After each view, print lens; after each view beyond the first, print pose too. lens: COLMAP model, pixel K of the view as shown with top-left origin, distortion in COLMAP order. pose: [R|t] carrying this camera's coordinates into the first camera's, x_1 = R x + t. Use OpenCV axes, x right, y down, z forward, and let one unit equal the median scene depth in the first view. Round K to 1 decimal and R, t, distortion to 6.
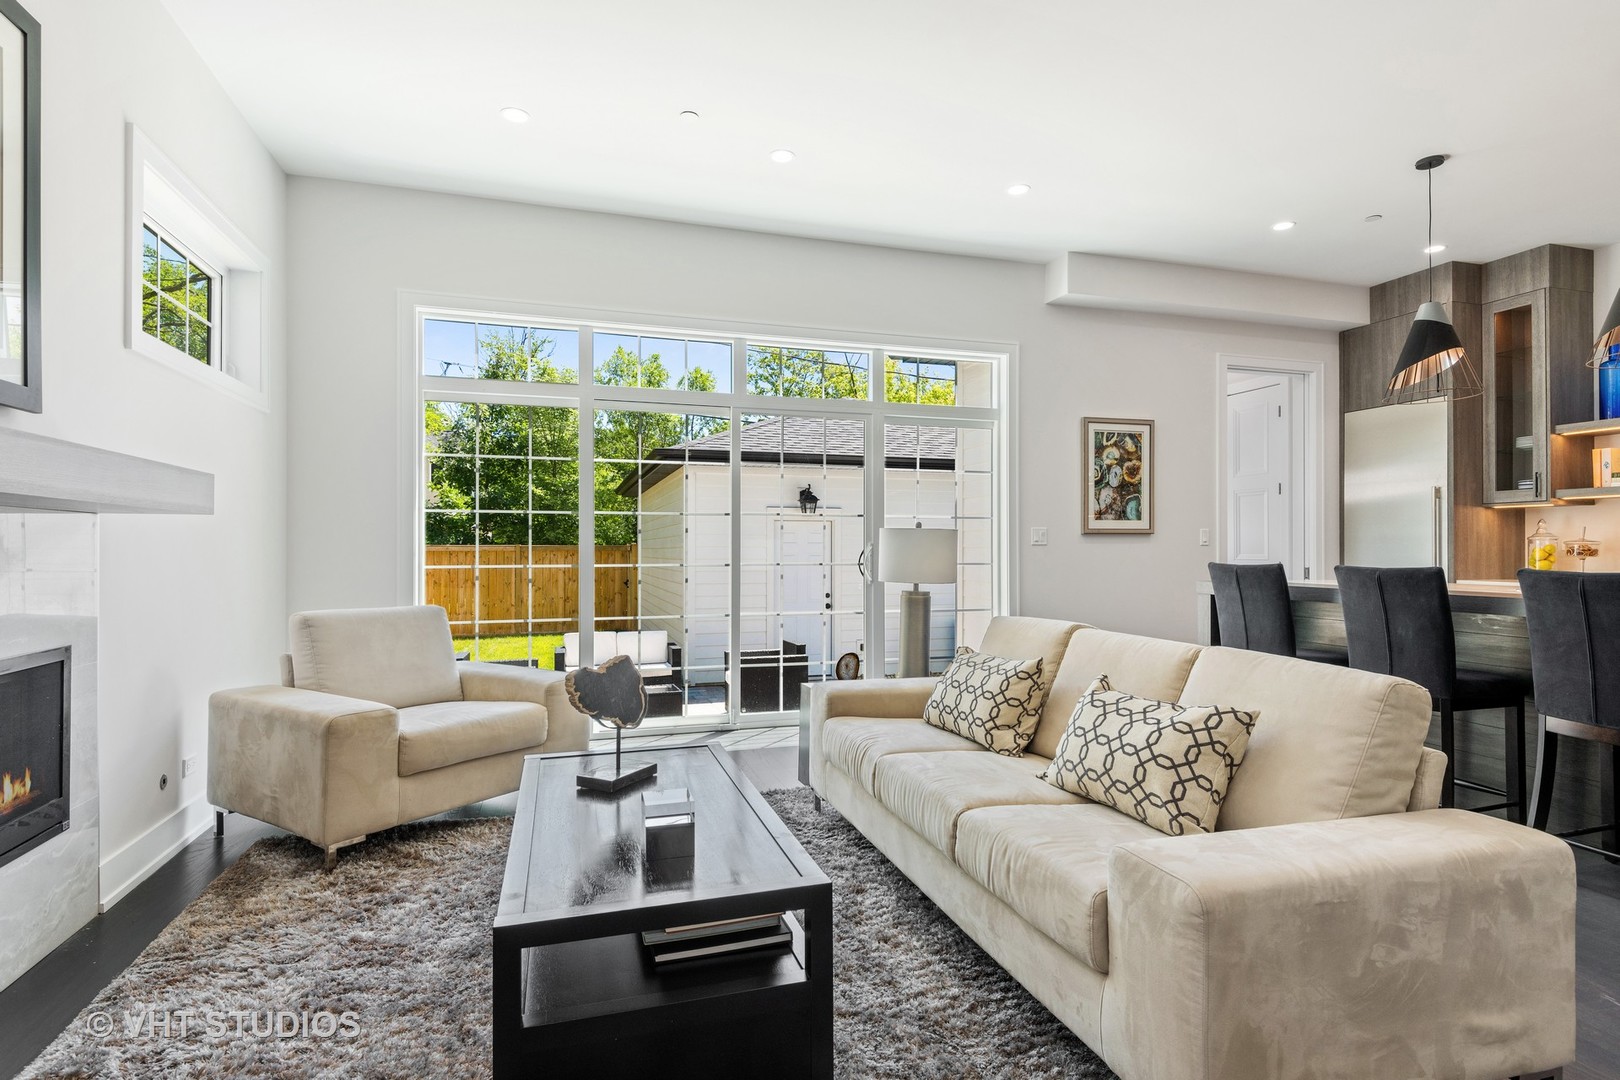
lens RADIAL K [[820.4, 0, 814.6], [0, 820.4, 535.3], [0, 0, 1]] dist [0.006964, -0.000864]
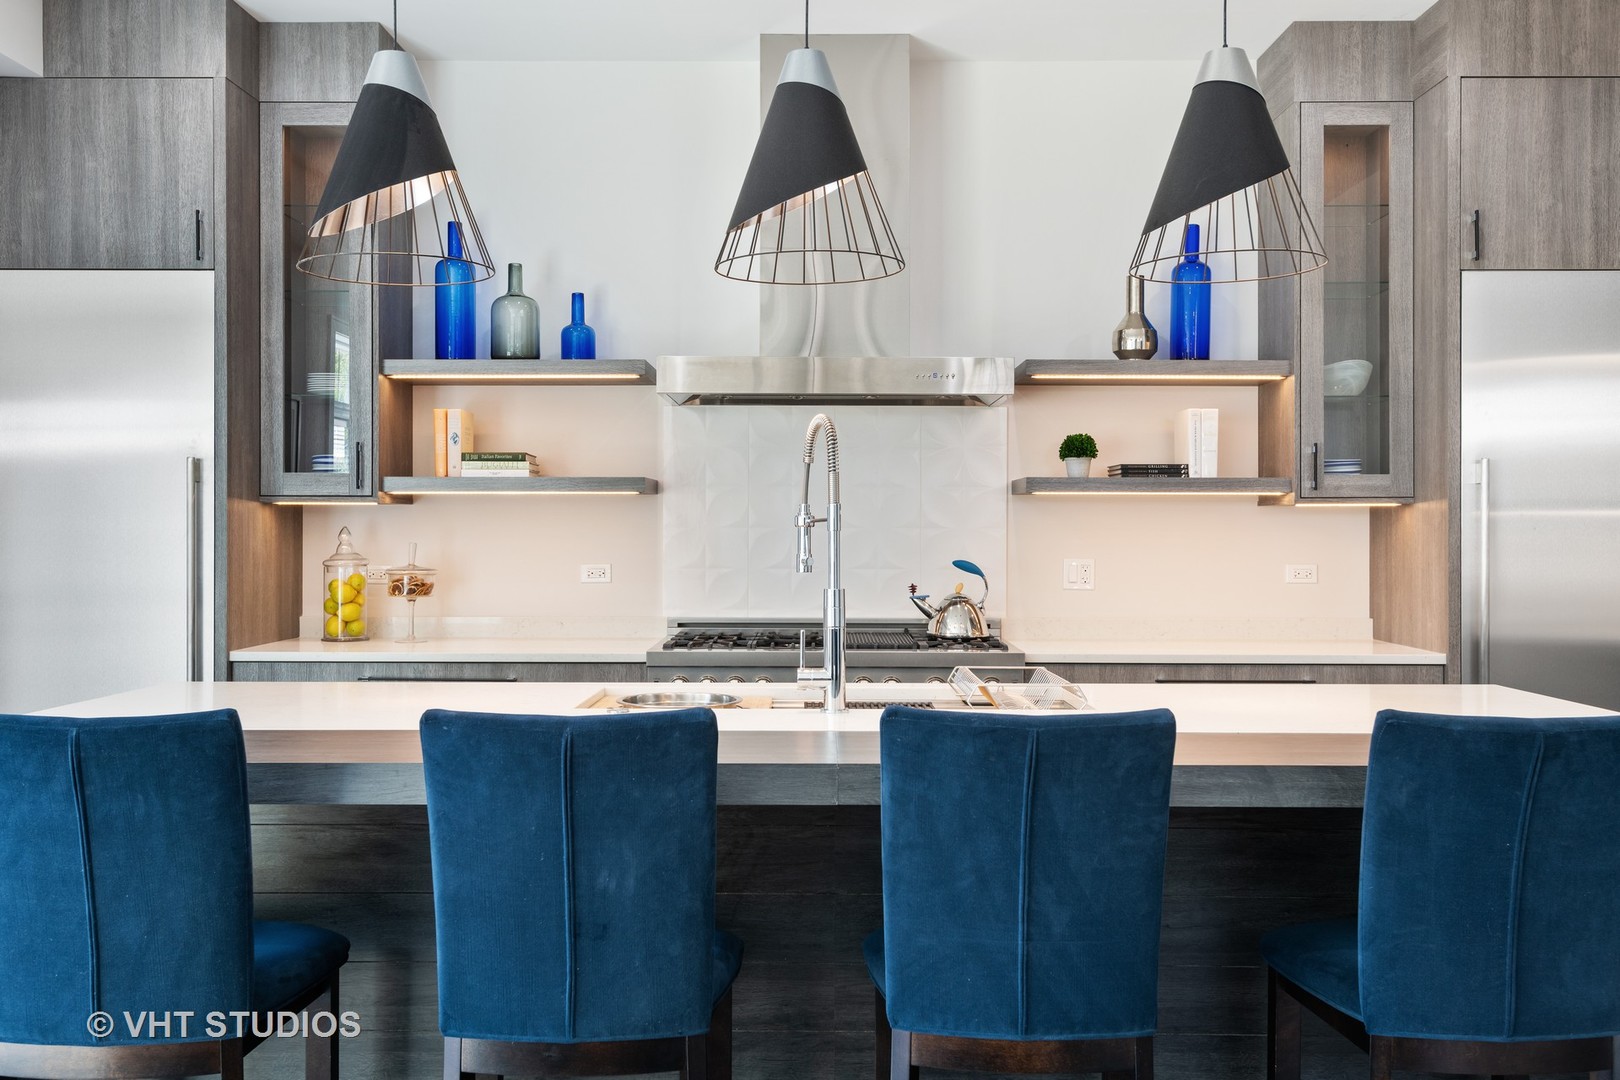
lens RADIAL K [[1443.9, 0, 811.3], [0, 1443.9, 535.0], [0, 0, 1]] dist [0.021282, 0.008759]
pose [[0.306856, -0.004270, 0.951746, 0.062732], [-0.016144, 0.999823, 0.009691, -0.027605], [-0.951619, -0.018339, 0.306733, 0.397027]]
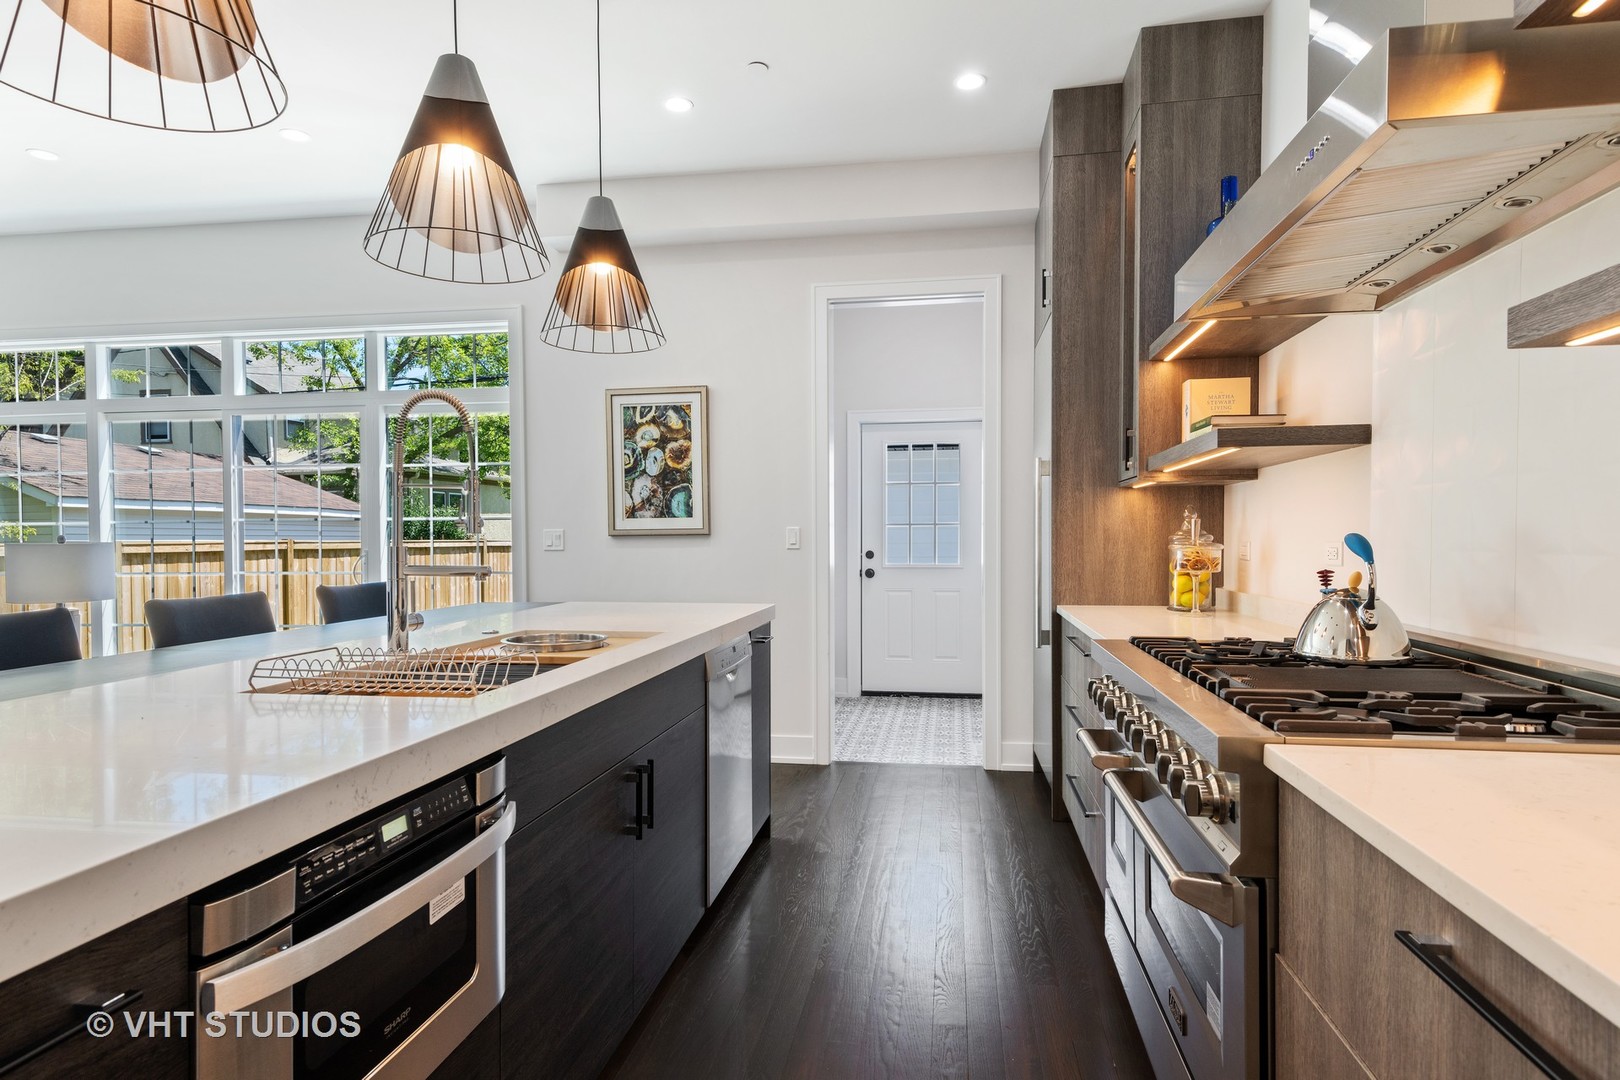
lens RADIAL K [[923.9, 0, 809.7], [0, 923.9, 551.2], [0, 0, 1]] dist [0.033547, 0.000215]
pose [[0.896046, -0.000439, -0.443961, 0.894993], [0.011339, 0.999696, 0.021896, -0.004535], [0.443816, -0.024654, 0.895779, 0.276237]]
